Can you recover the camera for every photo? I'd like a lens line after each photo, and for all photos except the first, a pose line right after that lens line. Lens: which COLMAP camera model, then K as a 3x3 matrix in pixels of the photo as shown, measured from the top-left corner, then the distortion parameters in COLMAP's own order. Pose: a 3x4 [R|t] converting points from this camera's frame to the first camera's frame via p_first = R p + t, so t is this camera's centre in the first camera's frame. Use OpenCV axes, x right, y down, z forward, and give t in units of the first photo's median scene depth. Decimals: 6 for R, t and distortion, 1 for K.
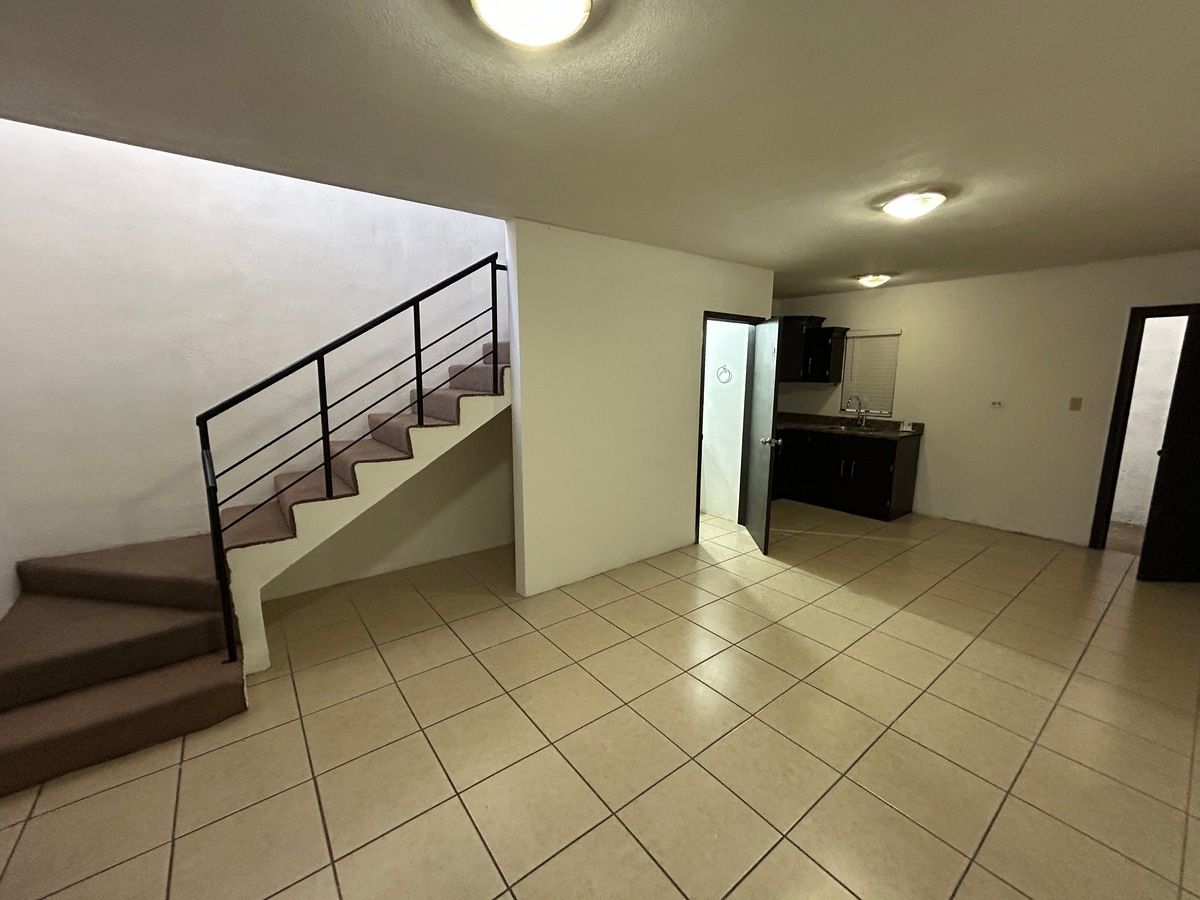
lens RADIAL K [[481.8, 0, 601.0], [0, 481.8, 445.4], [0, 0, 1]] dist [0.004562, 0.001851]
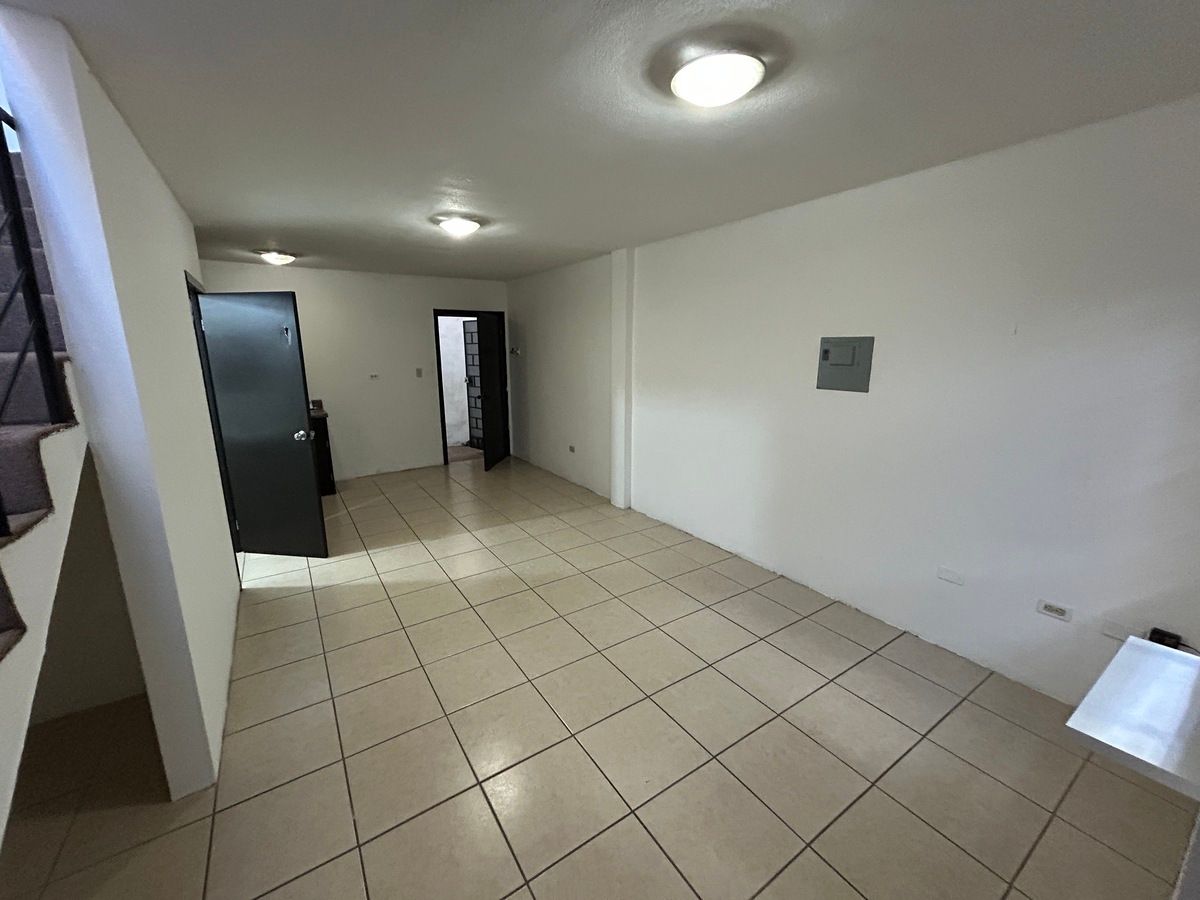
lens RADIAL K [[481.8, 0, 591.0], [0, 481.8, 447.2], [0, 0, 1]] dist [0.004562, 0.001851]
pose [[0.088536, -0.212263, 0.973193, -0.402975], [0.167476, 0.966293, 0.195522, -0.061045], [-0.981893, 0.145676, 0.121101, 0.325514]]
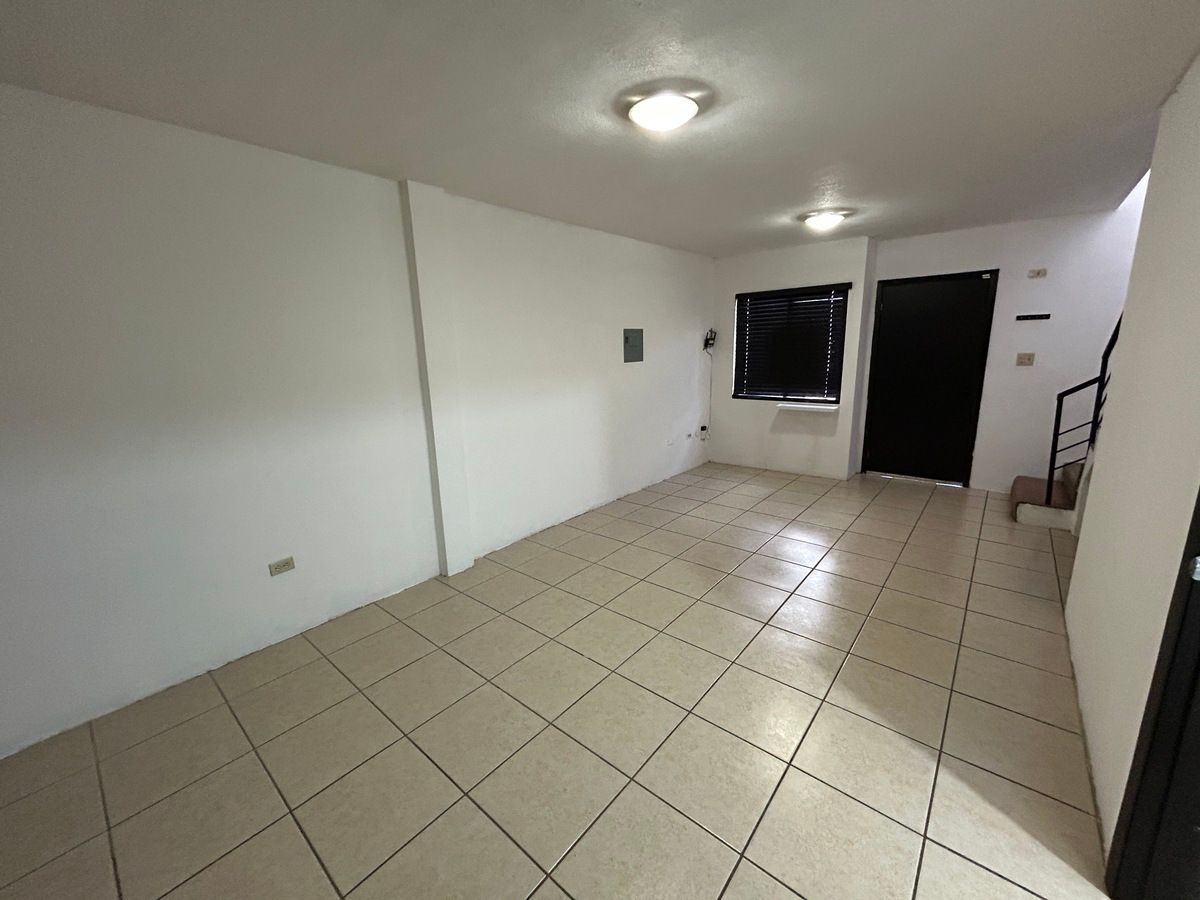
lens RADIAL K [[481.8, 0, 595.5], [0, 481.8, 449.2], [0, 0, 1]] dist [0.004562, 0.001851]
pose [[-0.981054, 0.065398, -0.182364, 0.515770], [-0.006242, 0.930143, 0.367144, -0.155531], [0.193635, 0.361326, -0.912112, 1.043155]]
